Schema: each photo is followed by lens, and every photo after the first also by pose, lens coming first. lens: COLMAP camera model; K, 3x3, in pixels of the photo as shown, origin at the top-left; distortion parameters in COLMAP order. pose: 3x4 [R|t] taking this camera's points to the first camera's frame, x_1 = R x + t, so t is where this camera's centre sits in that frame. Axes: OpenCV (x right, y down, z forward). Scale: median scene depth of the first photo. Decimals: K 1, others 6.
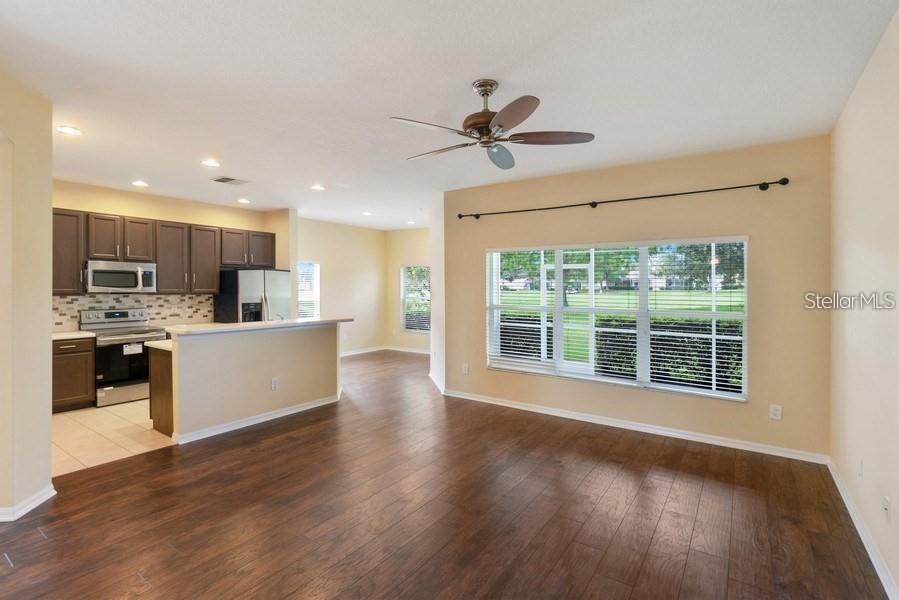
lens RADIAL K [[430.2, 0, 444.9], [0, 430.2, 291.9], [0, 0, 1]] dist [0.007602, -0.001574]
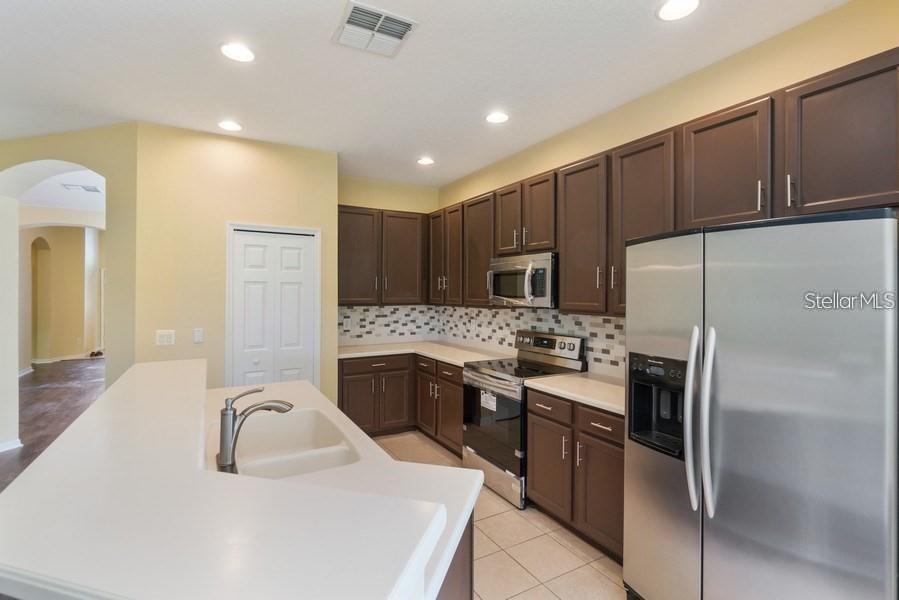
lens RADIAL K [[430.2, 0, 450.2], [0, 430.2, 292.2], [0, 0, 1]] dist [0.007602, -0.001574]
pose [[-0.417241, -0.005191, -0.908781, -0.149882], [-0.016619, 0.999860, 0.001919, -0.016747], [0.908644, 0.015904, -0.417269, 1.113569]]
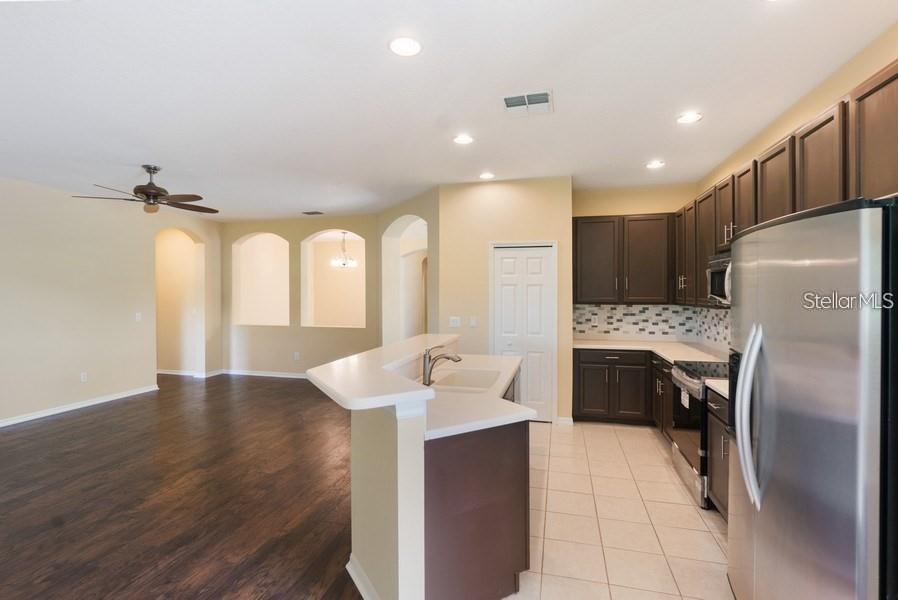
lens RADIAL K [[429.7, 0, 442.3], [0, 429.7, 294.2], [0, 0, 1]] dist [0.007602, -0.001574]
pose [[-0.935532, -0.004298, -0.353215, -0.179501], [-0.009694, 0.999862, 0.013507, -0.016935], [0.353108, 0.016061, -0.935445, 1.339522]]
